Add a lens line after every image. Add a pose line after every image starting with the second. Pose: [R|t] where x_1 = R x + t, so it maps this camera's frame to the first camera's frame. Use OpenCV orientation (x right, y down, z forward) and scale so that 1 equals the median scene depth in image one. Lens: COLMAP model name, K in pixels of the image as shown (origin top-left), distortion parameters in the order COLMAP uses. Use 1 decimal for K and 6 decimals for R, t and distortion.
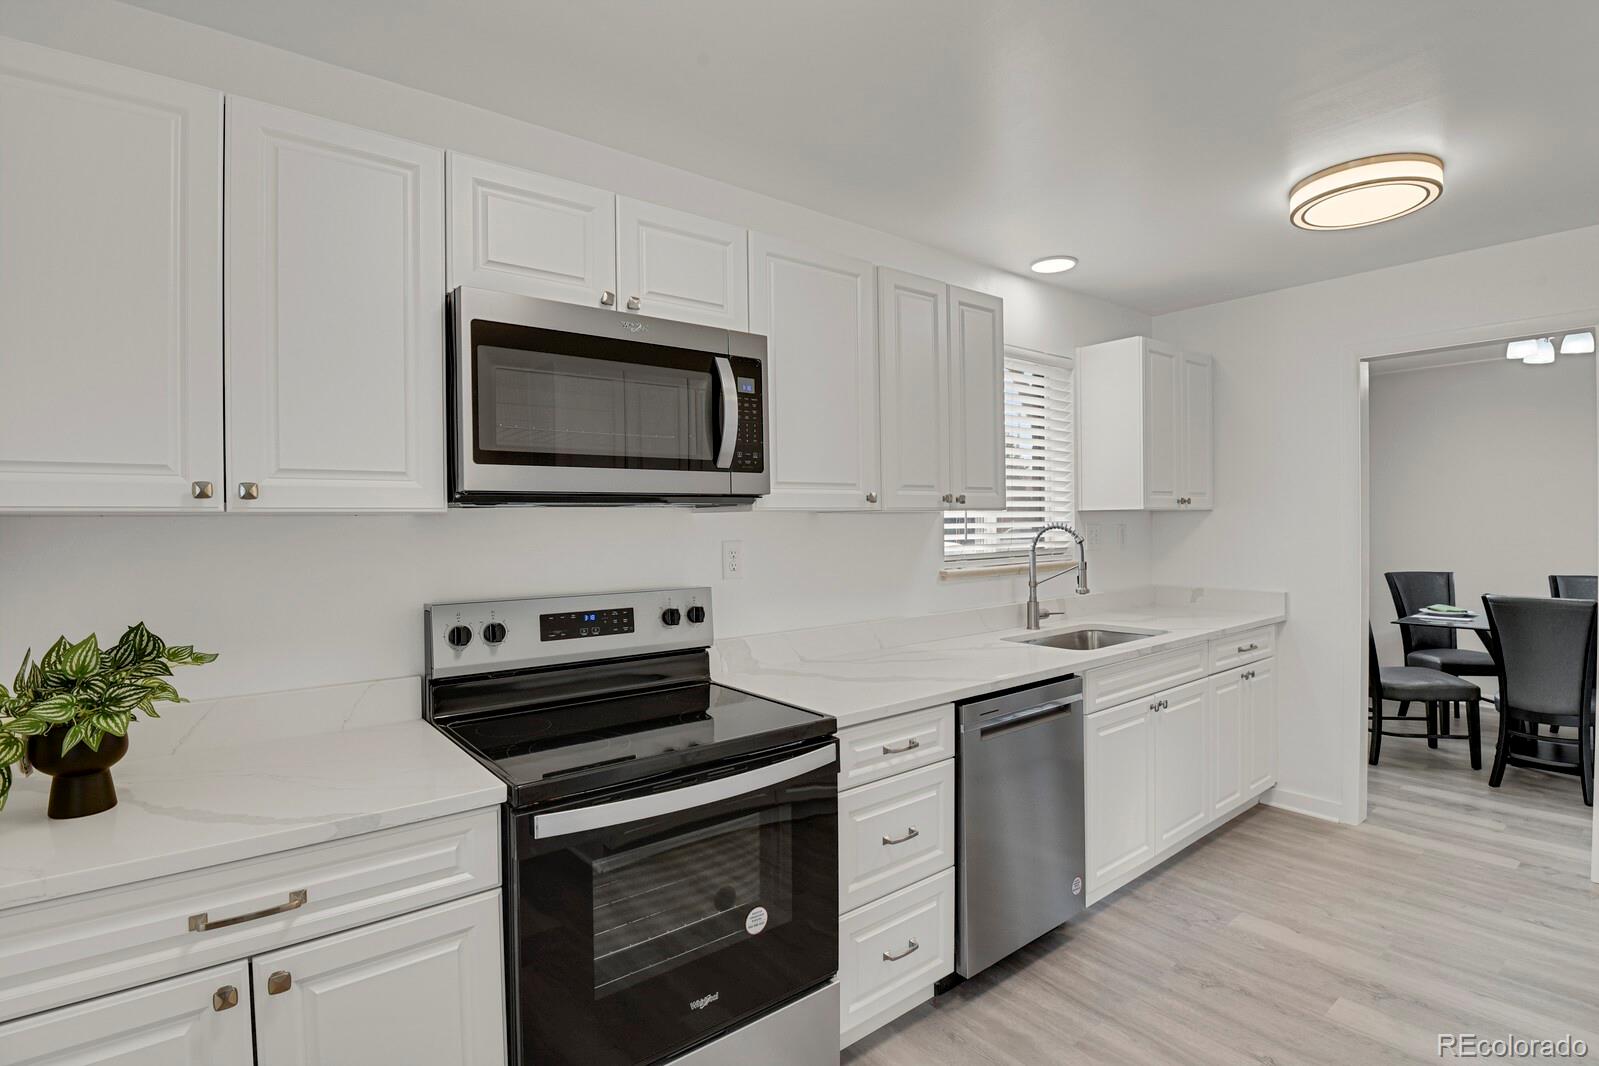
lens RADIAL K [[751.8, 0, 799.6], [0, 751.8, 529.2], [0, 0, 1]] dist [-0.018579, -0.000390]
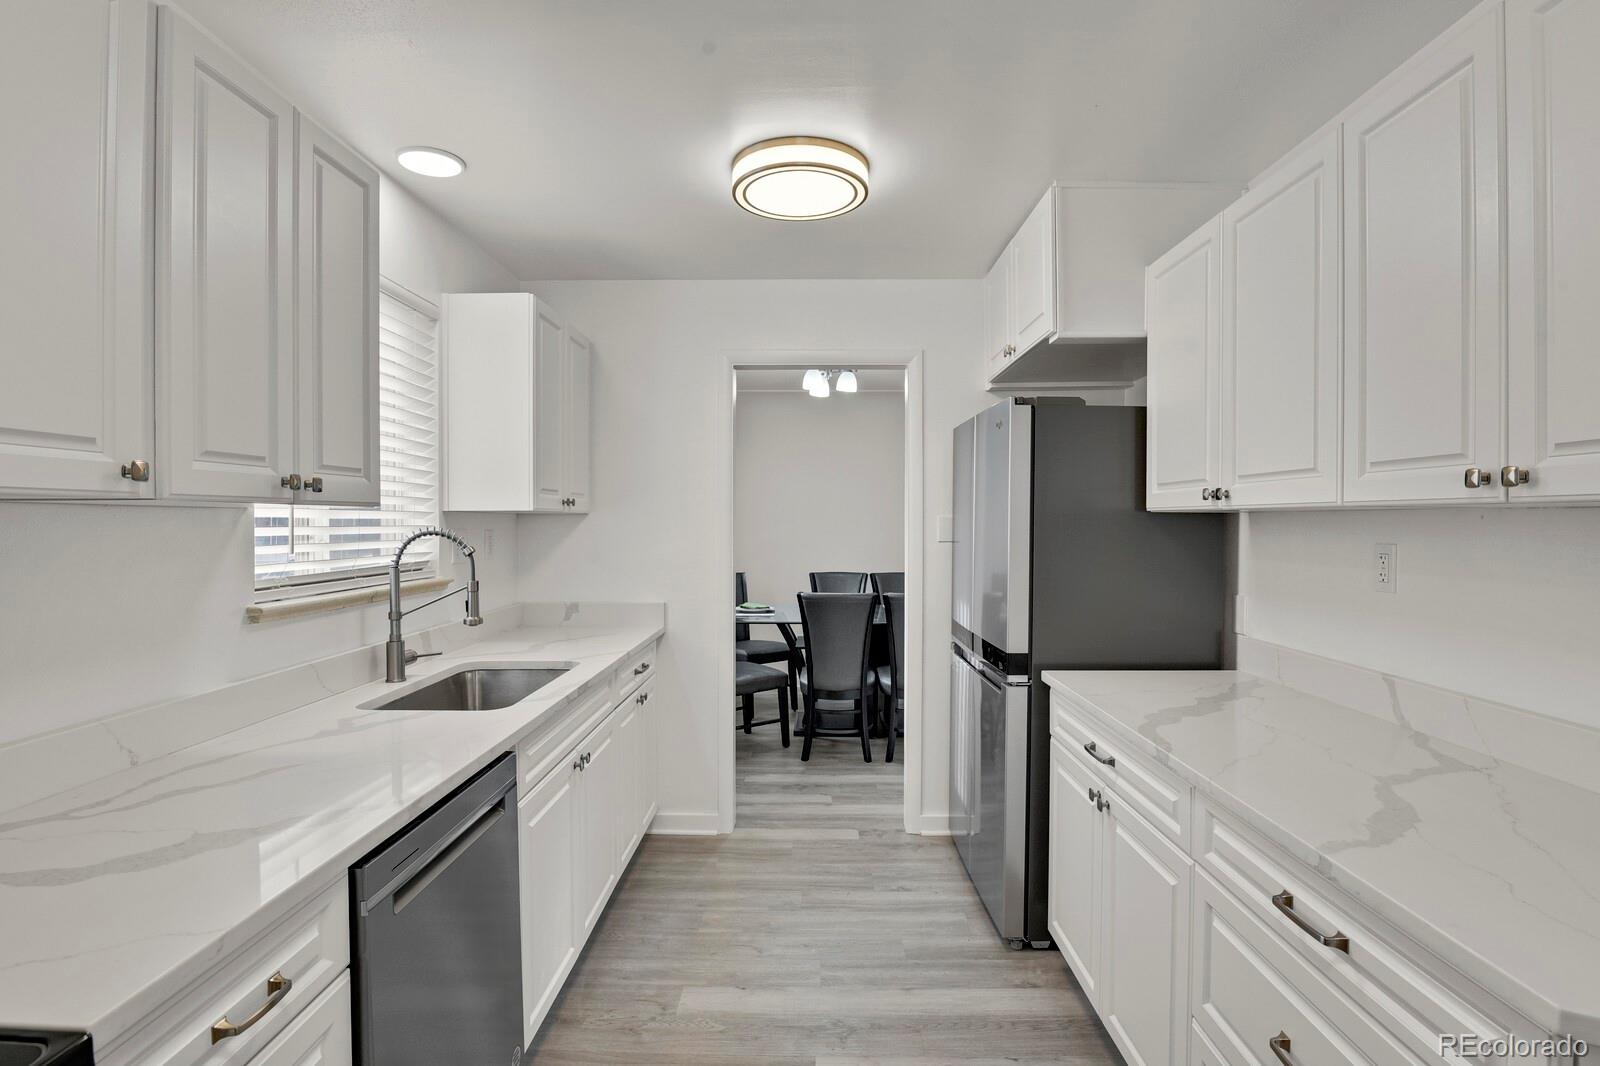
lens RADIAL K [[797.2, 0, 806.5], [0, 797.2, 531.0], [0, 0, 1]] dist [-0.013255, -0.007772]
pose [[0.633110, 0.003318, 0.774054, -0.014937], [0.000423, 0.999989, -0.004632, -0.001242], [-0.774061, 0.003260, 0.633102, 0.267915]]
